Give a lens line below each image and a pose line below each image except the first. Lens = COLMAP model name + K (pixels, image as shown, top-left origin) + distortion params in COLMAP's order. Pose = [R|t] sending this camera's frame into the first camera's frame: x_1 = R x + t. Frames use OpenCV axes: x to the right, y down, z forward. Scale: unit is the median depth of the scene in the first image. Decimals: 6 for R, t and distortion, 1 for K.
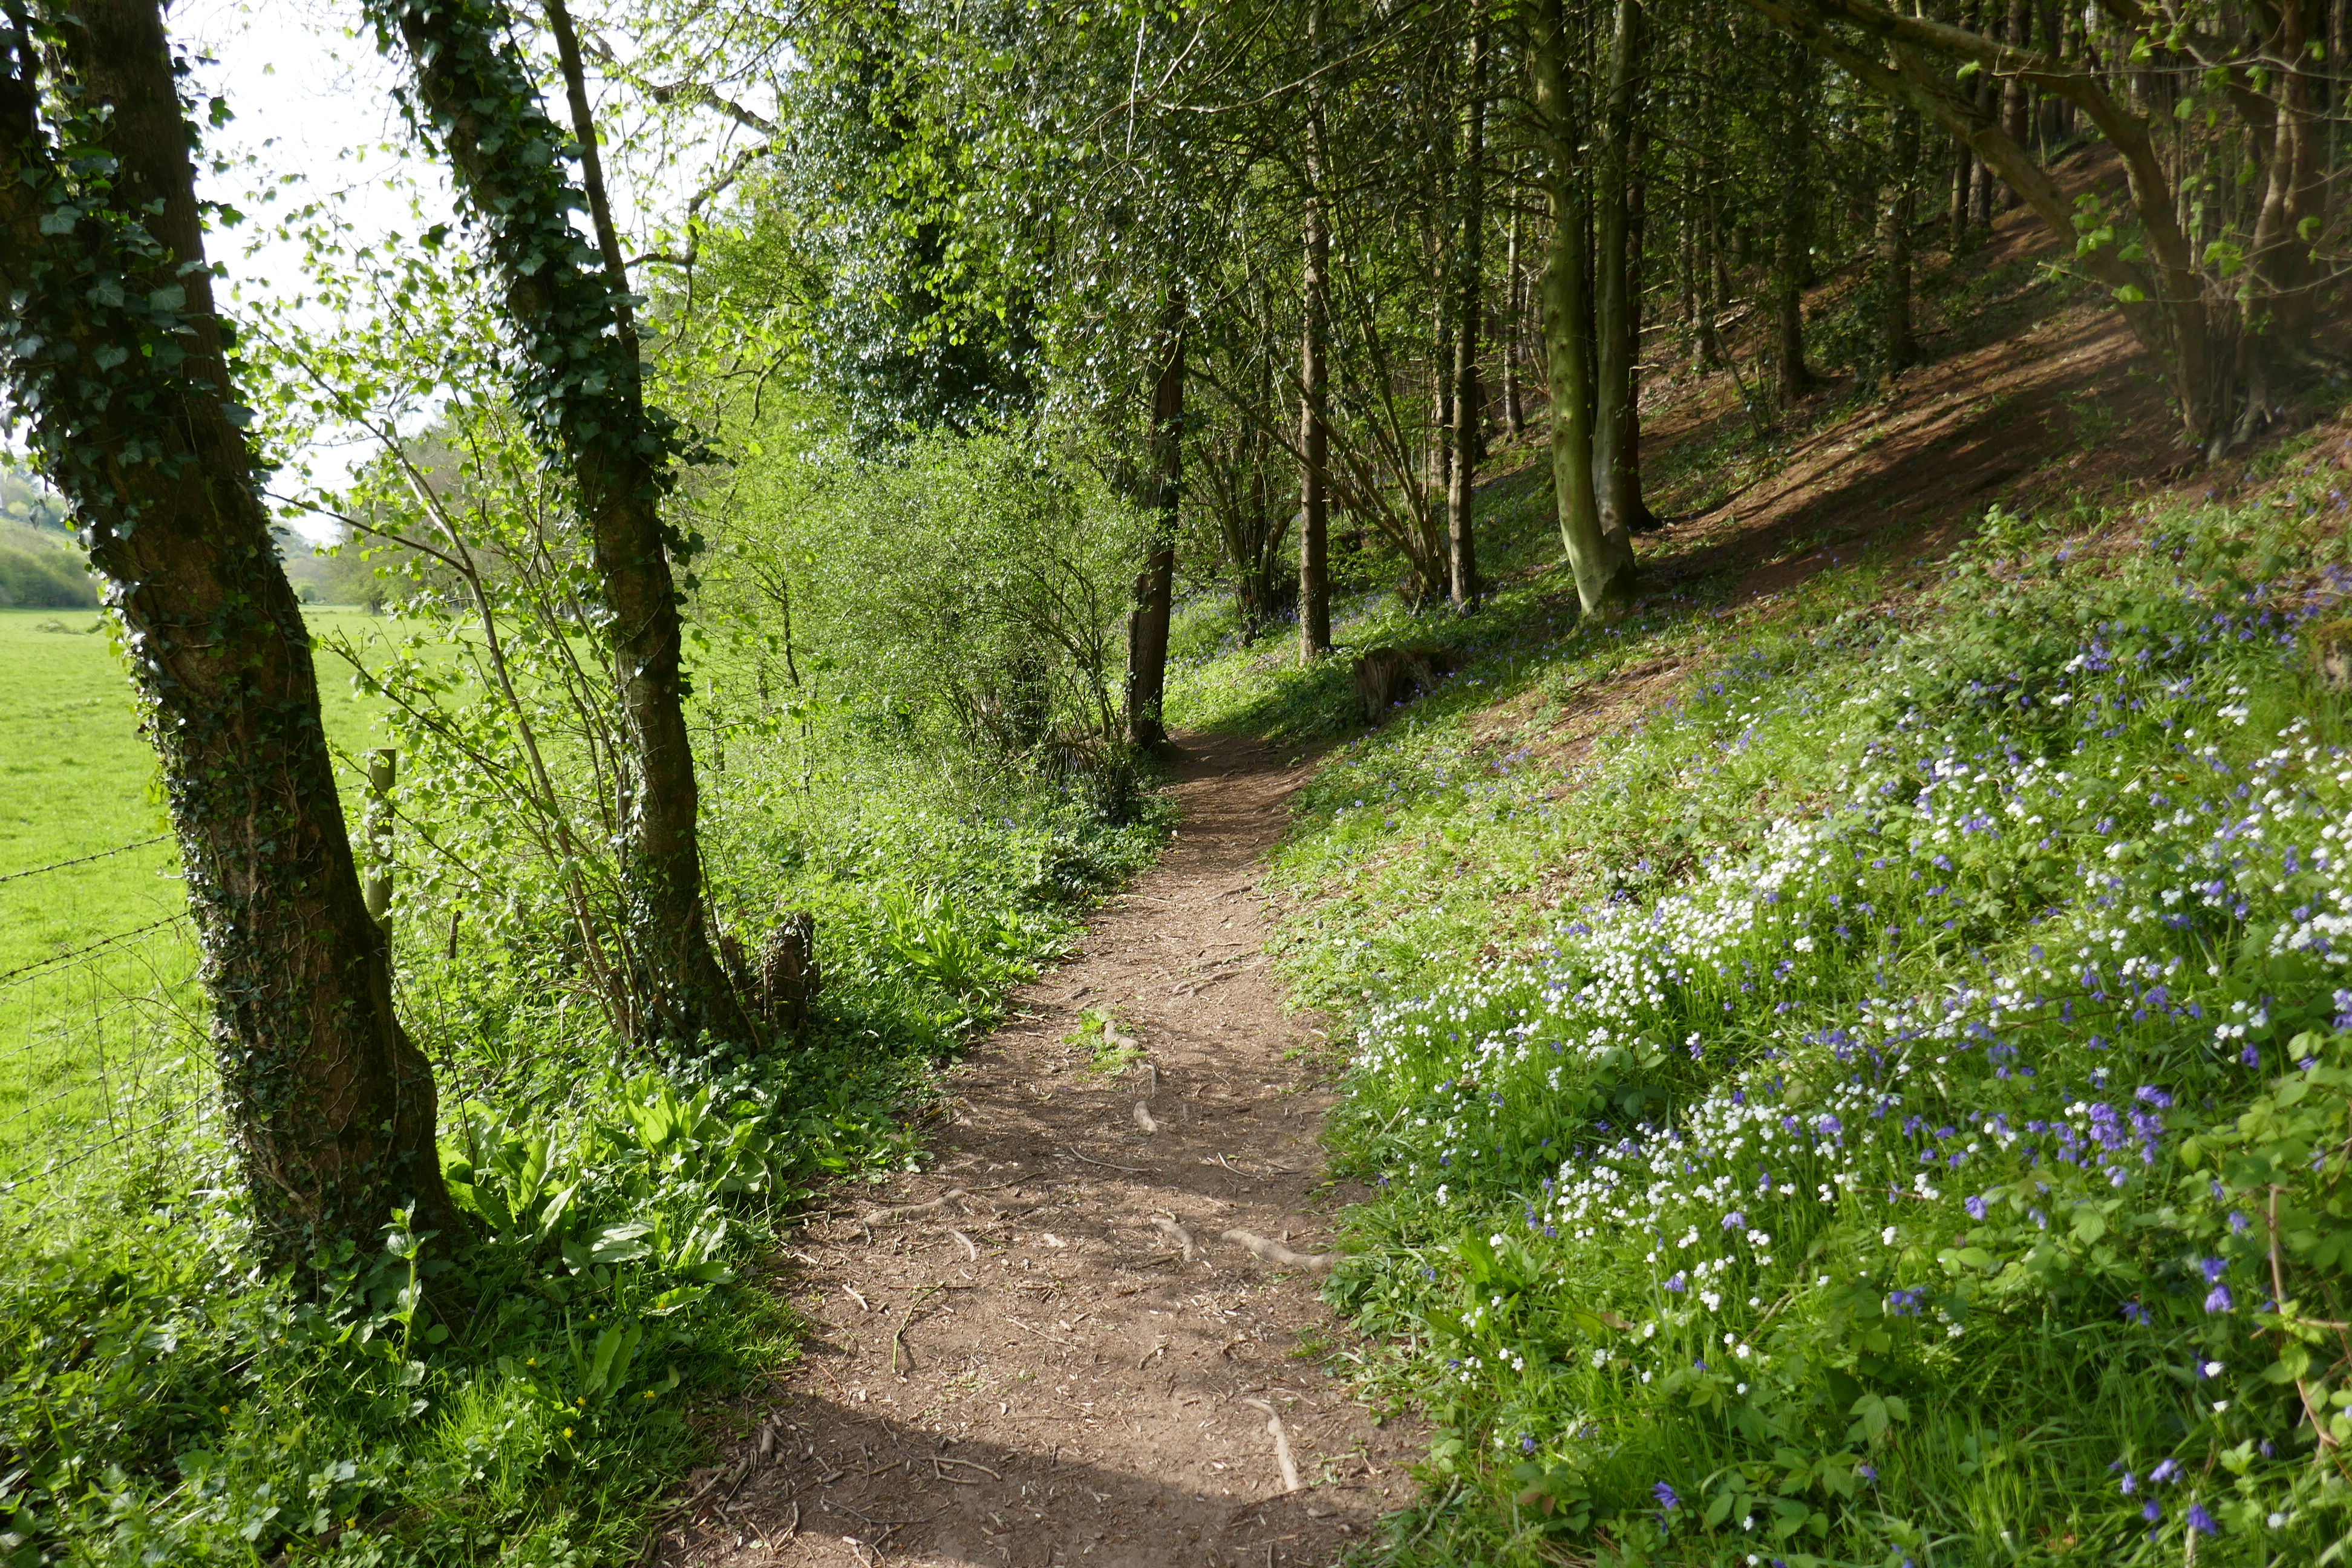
lens RADIAL K [[1727.7, 0, 1176.0], [0, 1727.7, 784.0], [0, 0, 1]] dist [-0.001297, -0.000165]
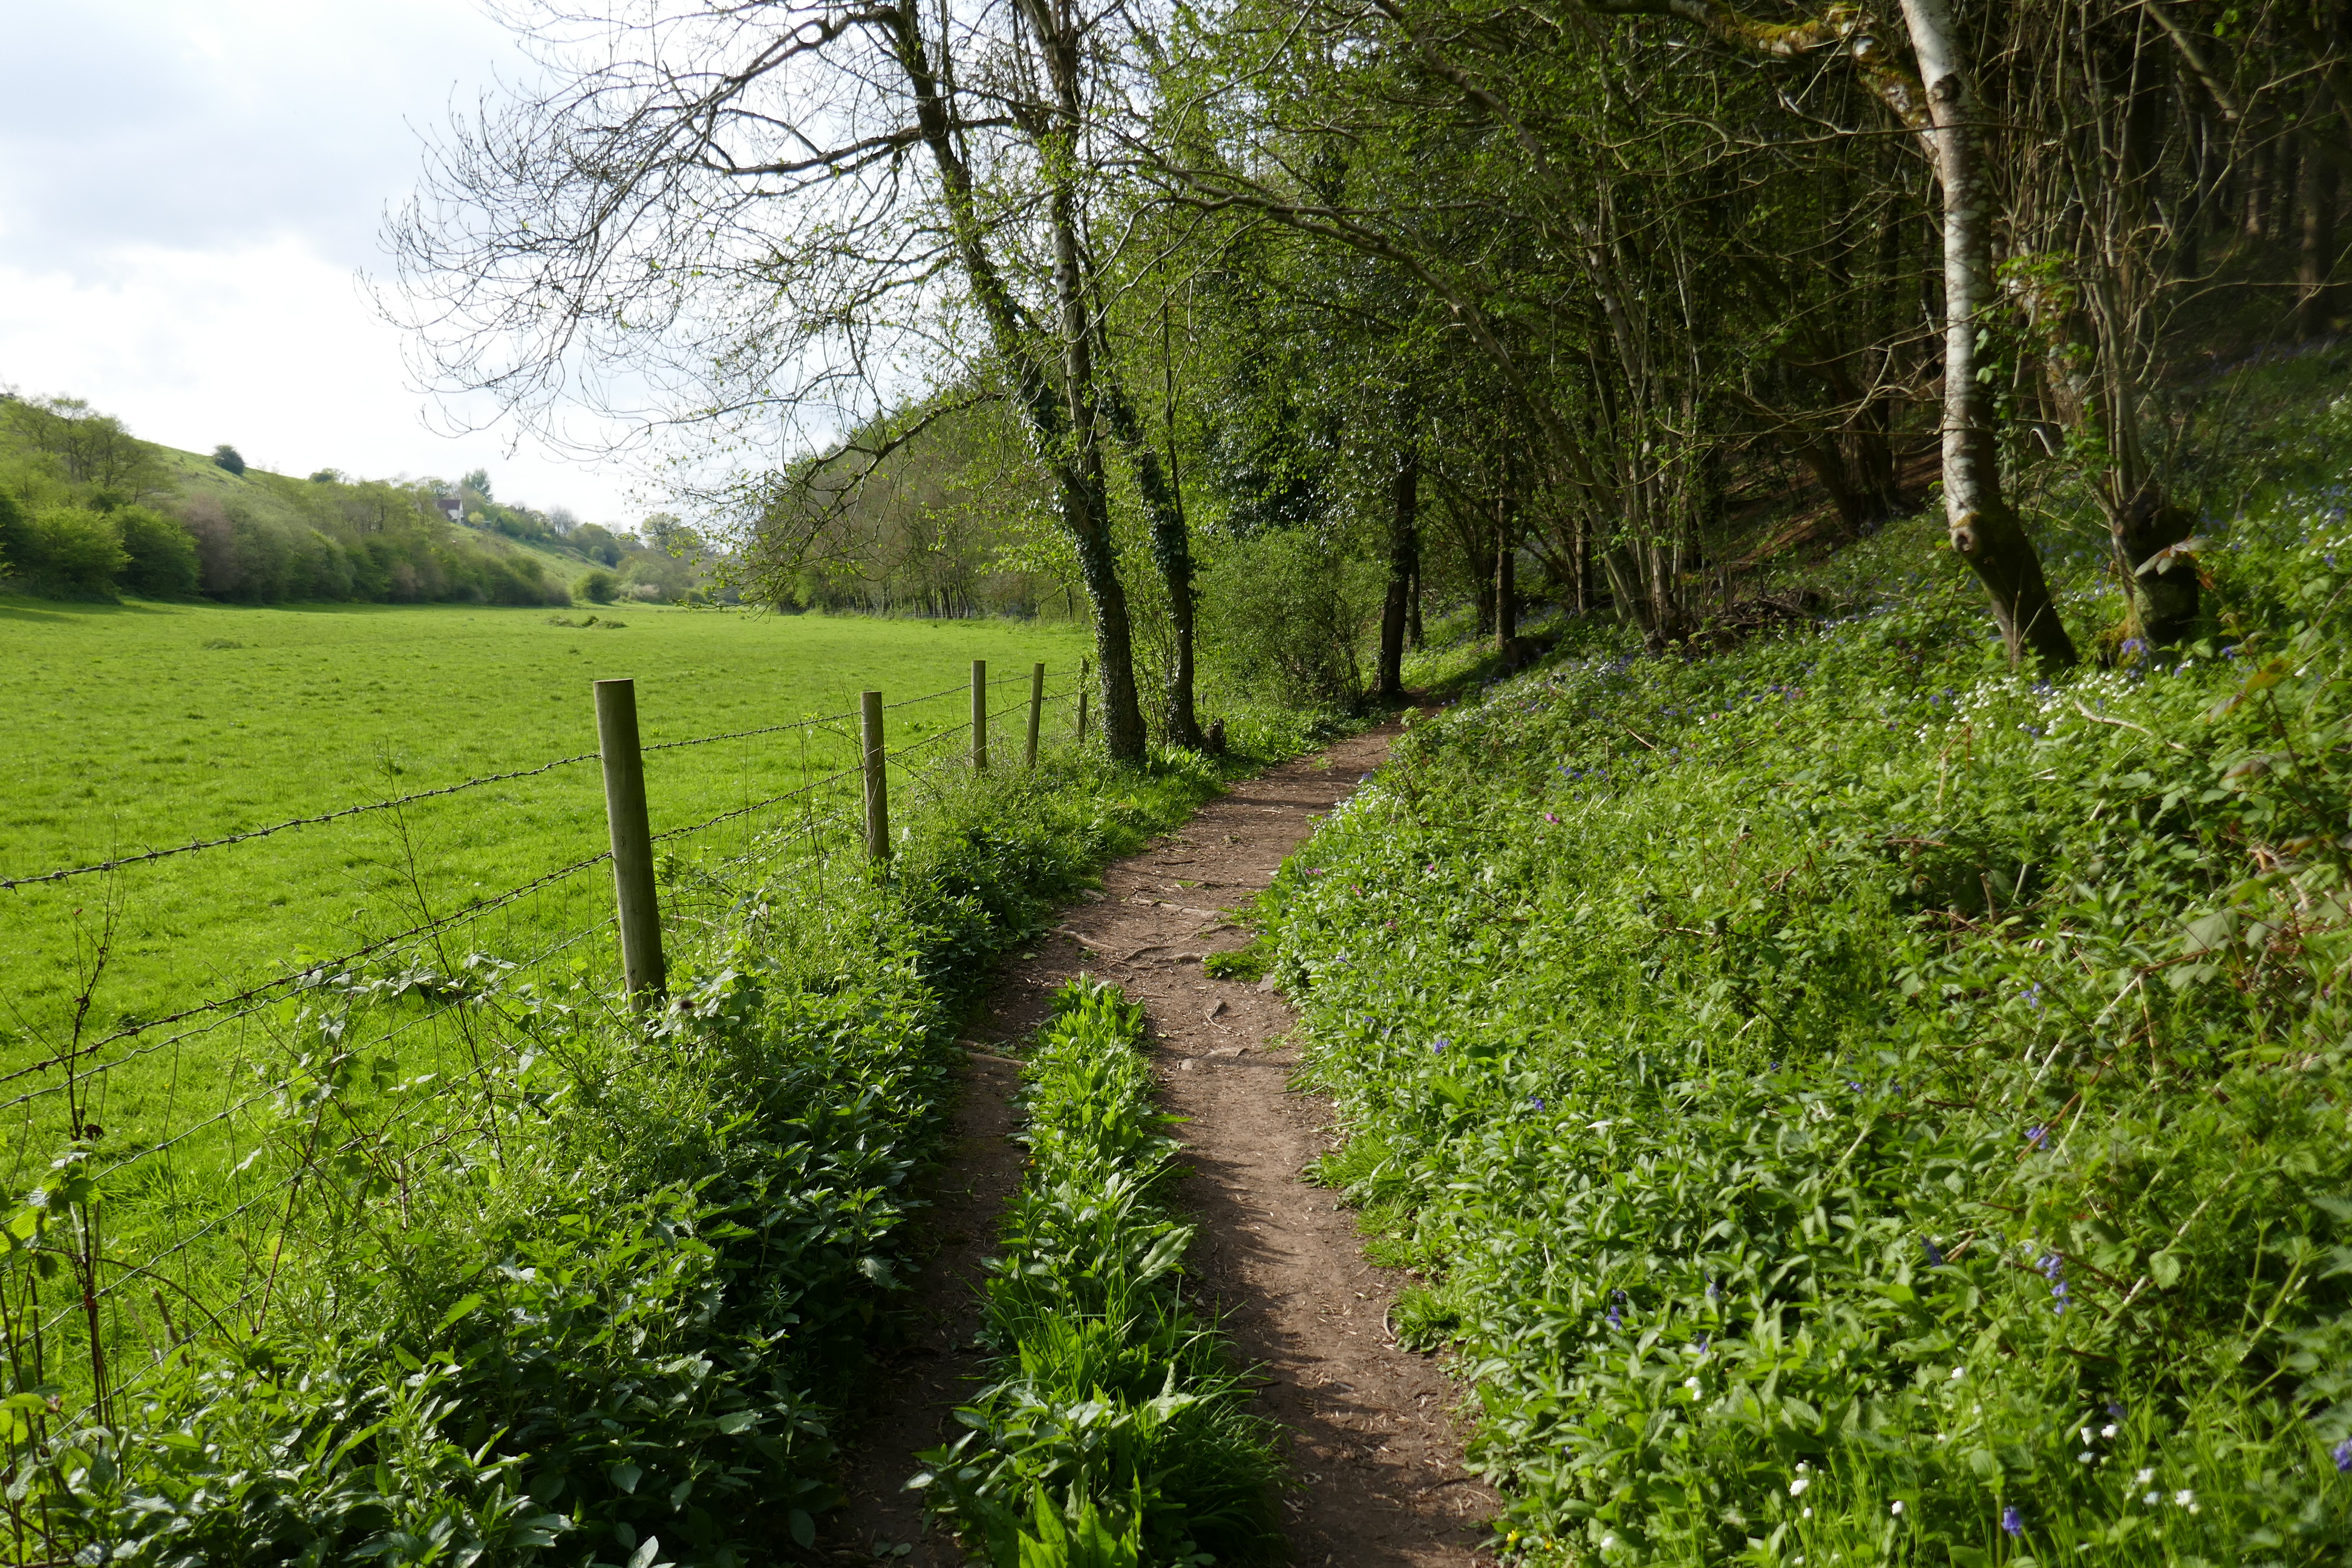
lens RADIAL K [[1727.7, 0, 1176.0], [0, 1727.7, 784.0], [0, 0, 1]] dist [-0.001297, -0.000165]
pose [[0.980375, 0.028070, -0.195135, 0.149922], [-0.028596, 0.999591, 0.000124, 0.100151], [0.195059, 0.005458, 0.980776, -0.995958]]
